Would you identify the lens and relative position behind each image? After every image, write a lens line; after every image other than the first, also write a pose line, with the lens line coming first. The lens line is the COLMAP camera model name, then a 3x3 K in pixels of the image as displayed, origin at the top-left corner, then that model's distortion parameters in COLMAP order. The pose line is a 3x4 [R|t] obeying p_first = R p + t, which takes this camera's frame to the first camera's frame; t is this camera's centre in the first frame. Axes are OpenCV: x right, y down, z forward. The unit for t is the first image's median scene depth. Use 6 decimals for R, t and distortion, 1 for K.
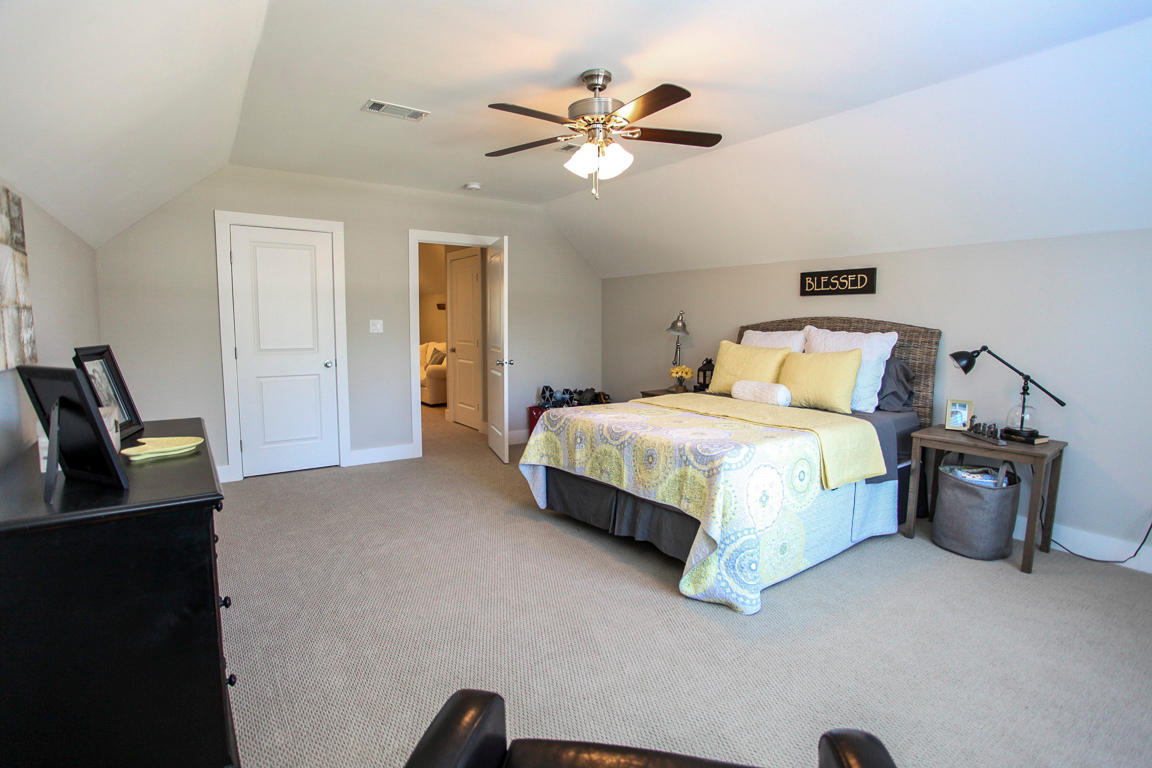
lens RADIAL K [[557.9, 0, 571.5], [0, 557.9, 382.9], [0, 0, 1]] dist [-0.063316, 0.022277]
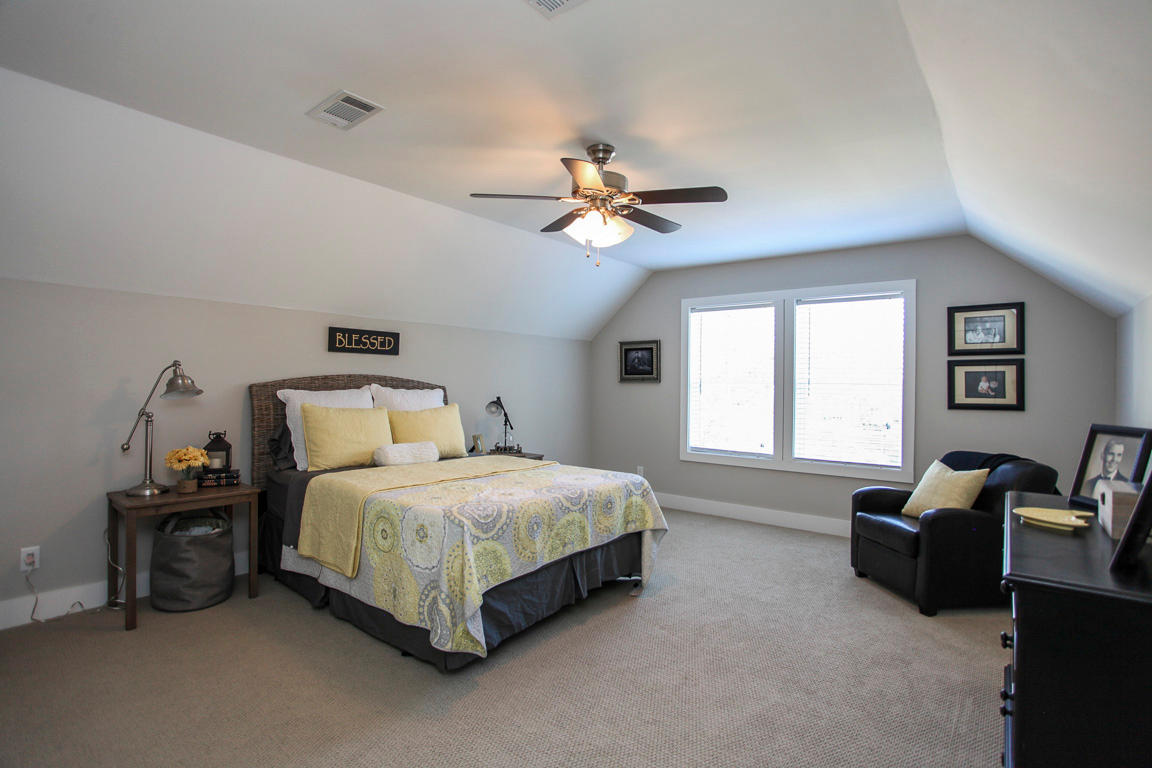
lens RADIAL K [[557.9, 0, 574.7], [0, 557.9, 385.7], [0, 0, 1]] dist [-0.063316, 0.022277]
pose [[-0.258539, -0.014961, 0.965885, -0.650206], [0.086007, 0.995553, 0.038442, -0.109175], [-0.962165, 0.093011, -0.256102, 0.922213]]
